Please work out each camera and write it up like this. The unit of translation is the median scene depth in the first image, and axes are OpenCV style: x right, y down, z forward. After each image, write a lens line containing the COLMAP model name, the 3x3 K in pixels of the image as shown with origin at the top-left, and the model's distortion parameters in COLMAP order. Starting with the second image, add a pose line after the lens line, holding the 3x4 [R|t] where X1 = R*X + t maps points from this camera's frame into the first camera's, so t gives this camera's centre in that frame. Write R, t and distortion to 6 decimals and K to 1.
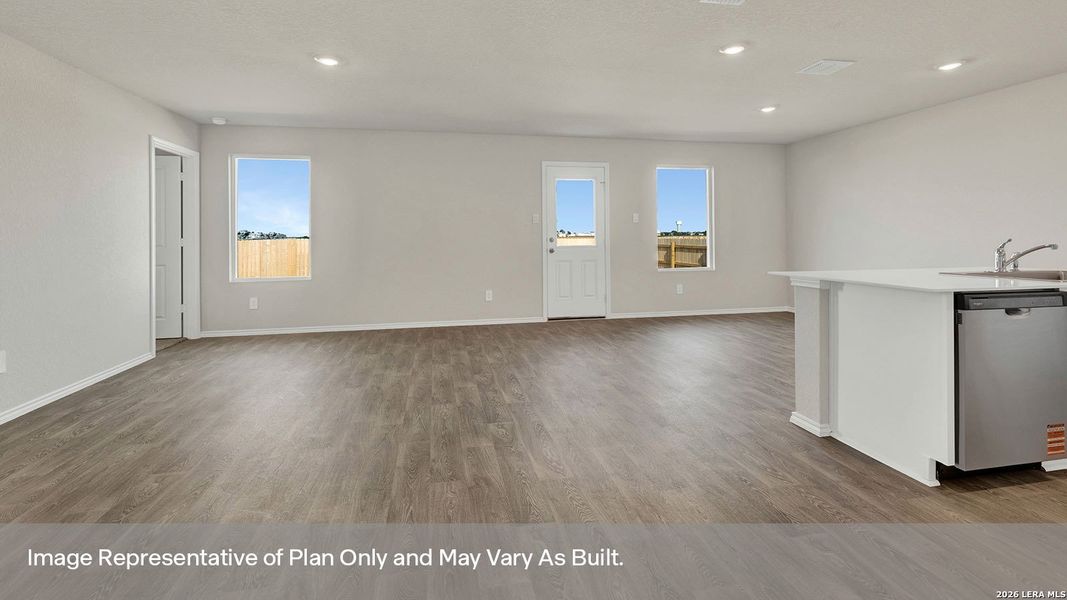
lens RADIAL K [[466.6, 0, 513.1], [0, 466.6, 263.3], [0, 0, 1]] dist [-0.003821, -0.000045]
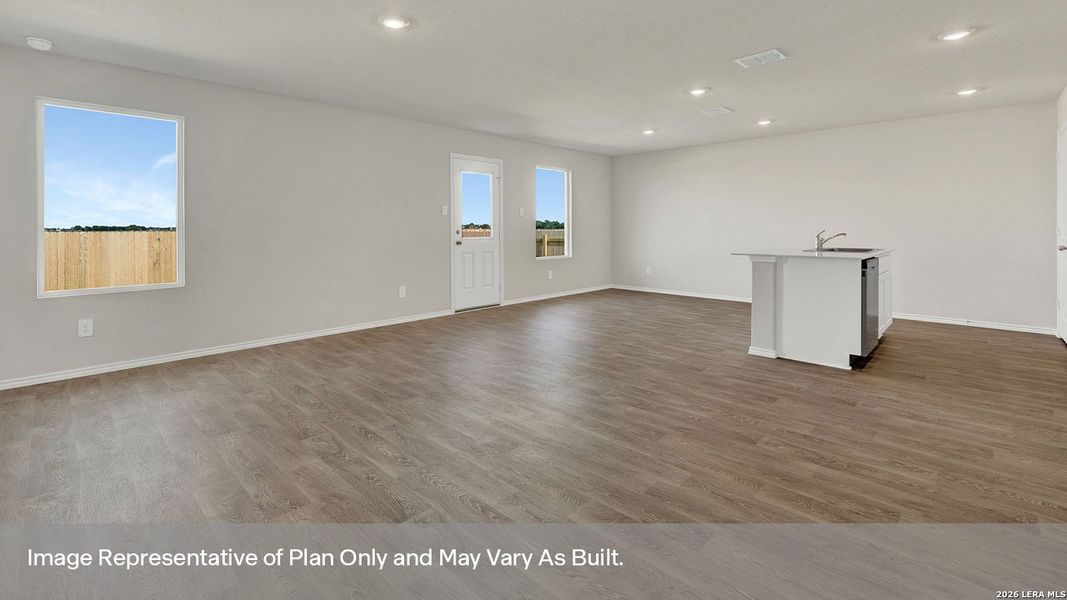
lens RADIAL K [[466.6, 0, 512.4], [0, 466.6, 290.1], [0, 0, 1]] dist [-0.003821, -0.000045]
pose [[0.827485, -0.071025, 0.556977, -0.388280], [0.033070, 0.996410, 0.077929, -0.001101], [-0.560513, -0.046066, 0.826864, 0.092794]]
